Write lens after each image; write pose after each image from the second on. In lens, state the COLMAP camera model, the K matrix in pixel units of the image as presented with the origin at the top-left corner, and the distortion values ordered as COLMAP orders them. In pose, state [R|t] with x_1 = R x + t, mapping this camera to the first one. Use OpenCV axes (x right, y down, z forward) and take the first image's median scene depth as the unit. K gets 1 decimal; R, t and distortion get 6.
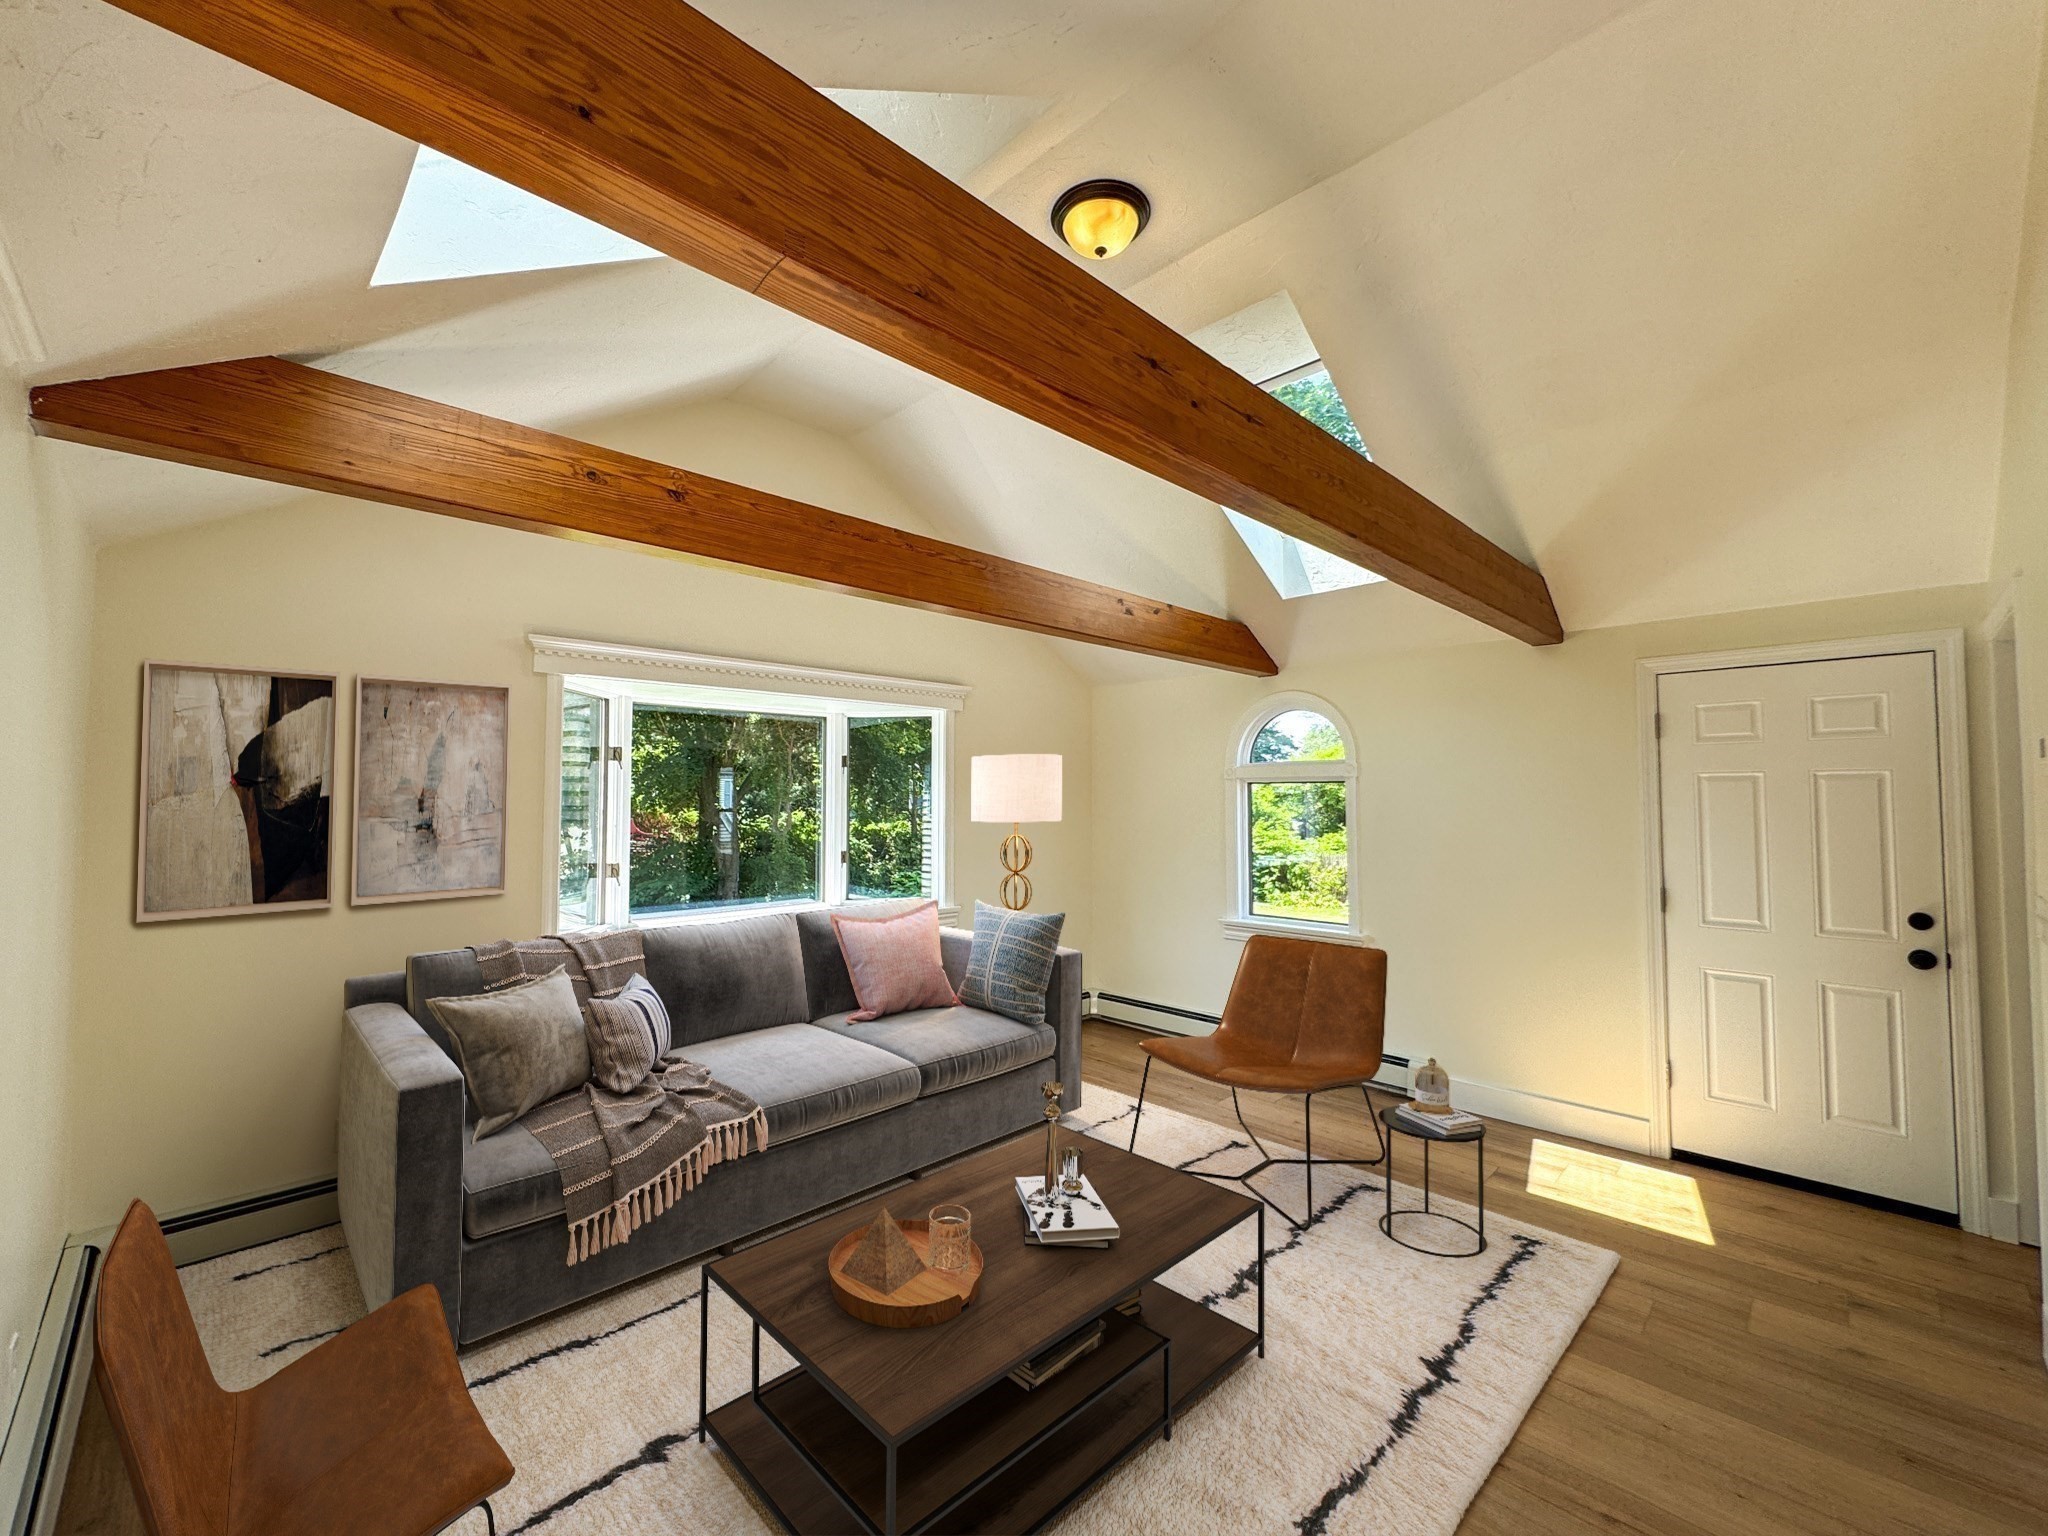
lens RADIAL K [[837.5, 0, 1024.0], [0, 837.5, 768.0], [0, 0, 1]] dist [0.000551, 0.000053]
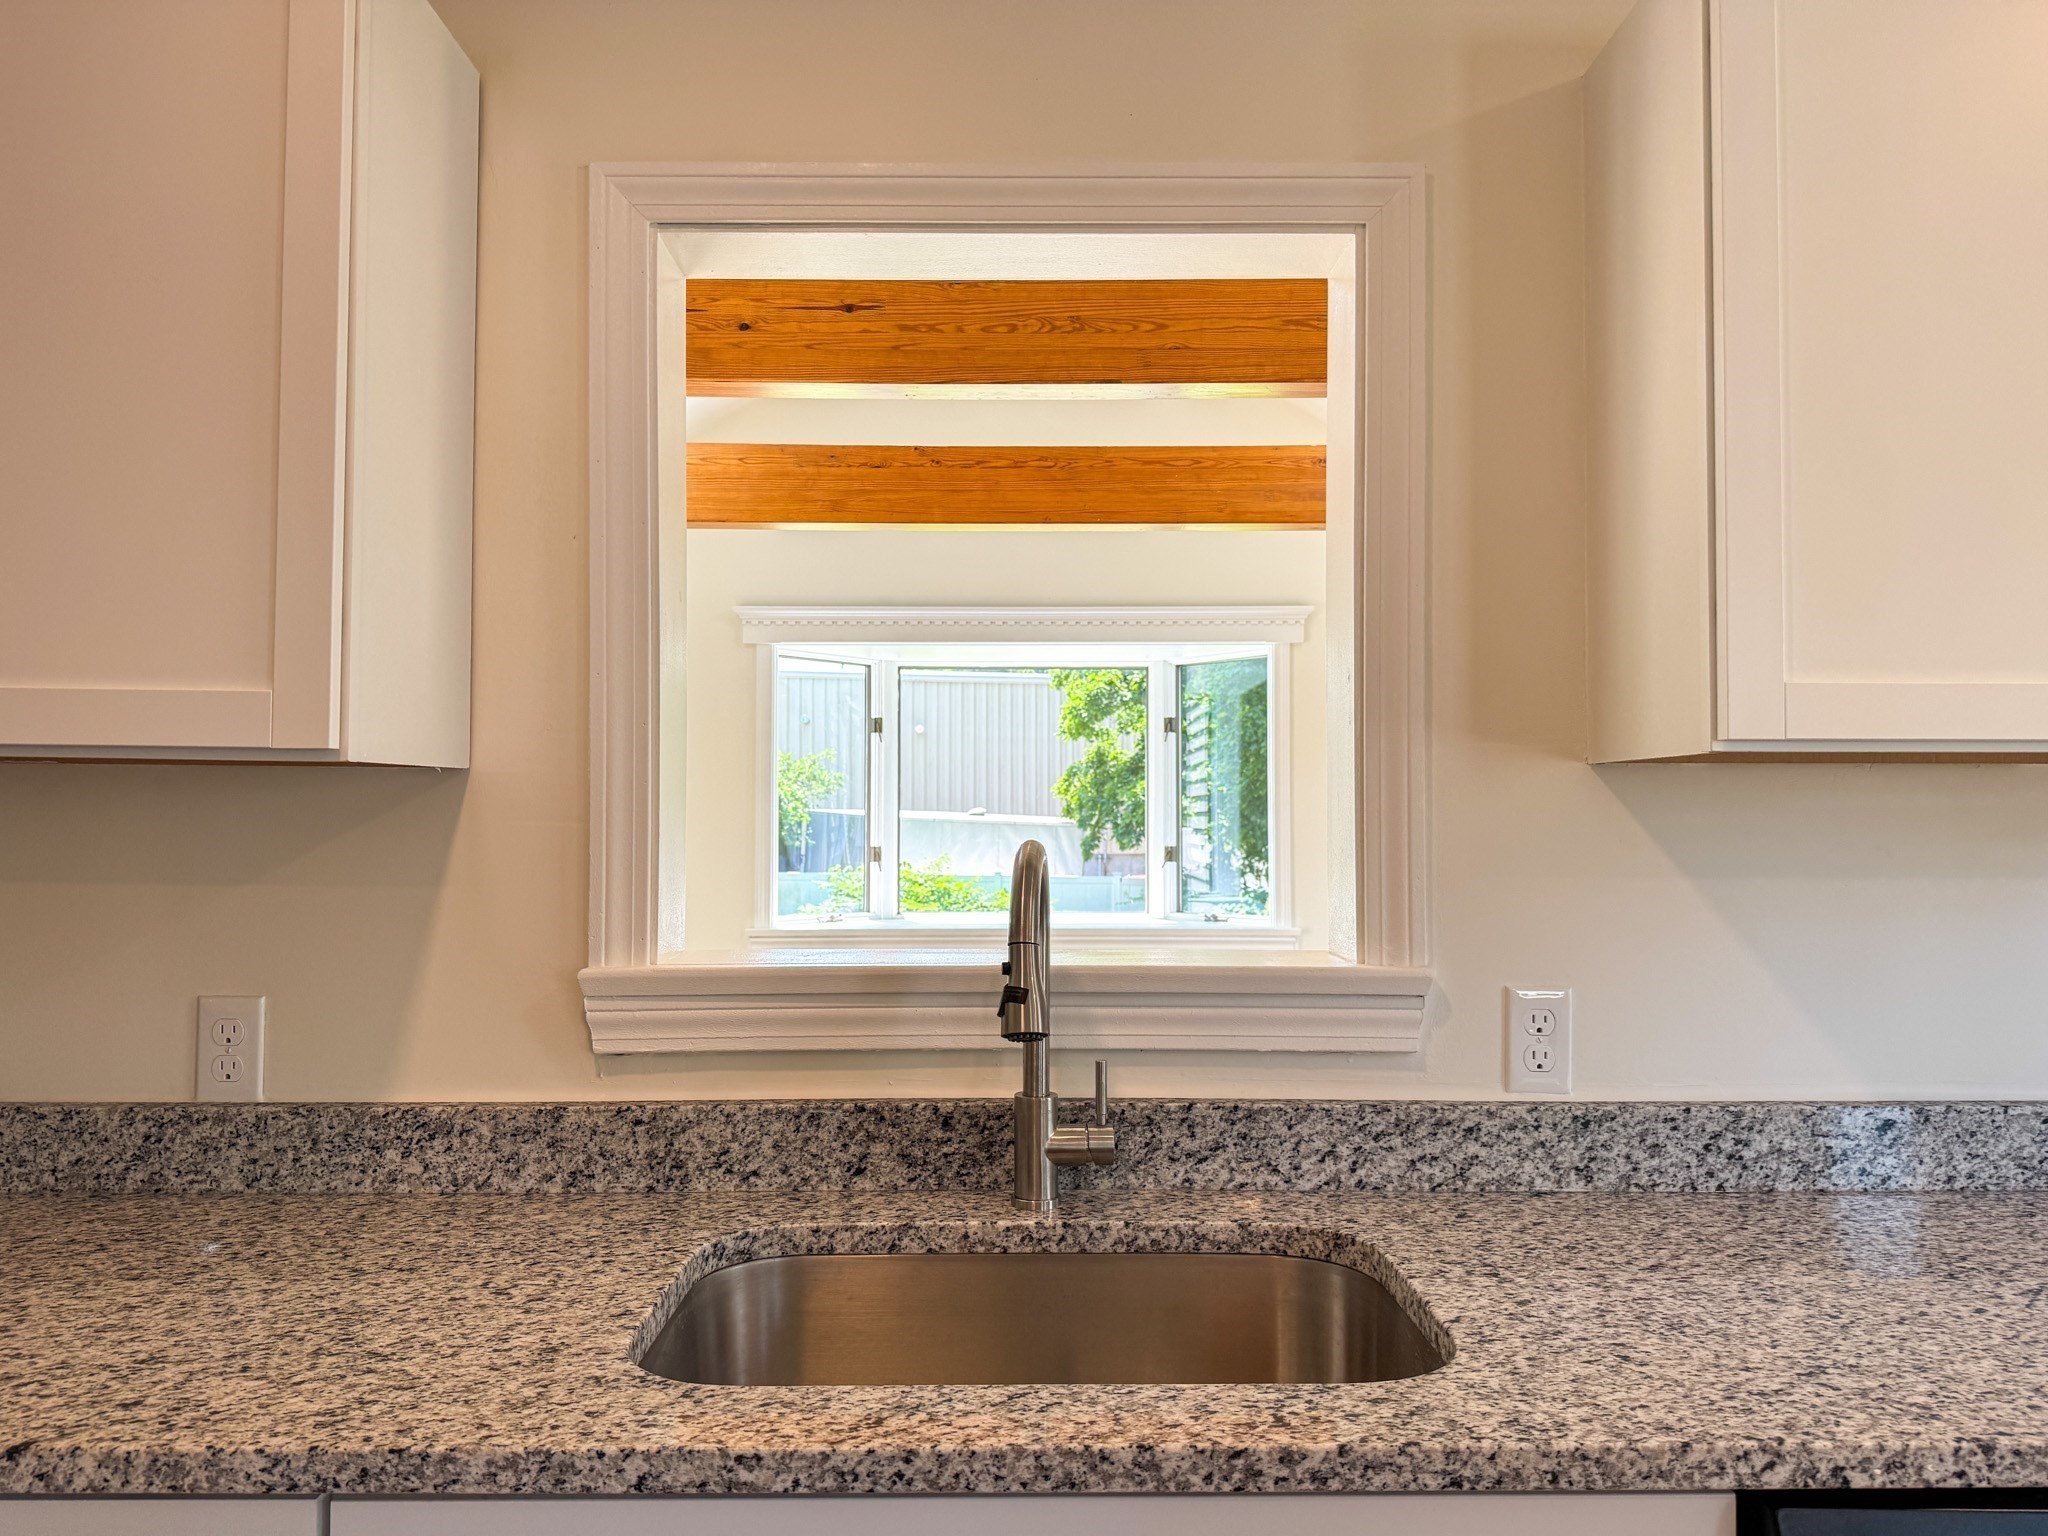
lens RADIAL K [[1438.6, 0, 1024.0], [0, 1438.6, 768.0], [0, 0, 1]] dist [0.069138, -0.120323]
pose [[0.719281, -0.026370, -0.694219, 0.921953], [0.026448, 0.999594, -0.010567, 0.064921], [0.694216, -0.010759, 0.719687, -0.004777]]
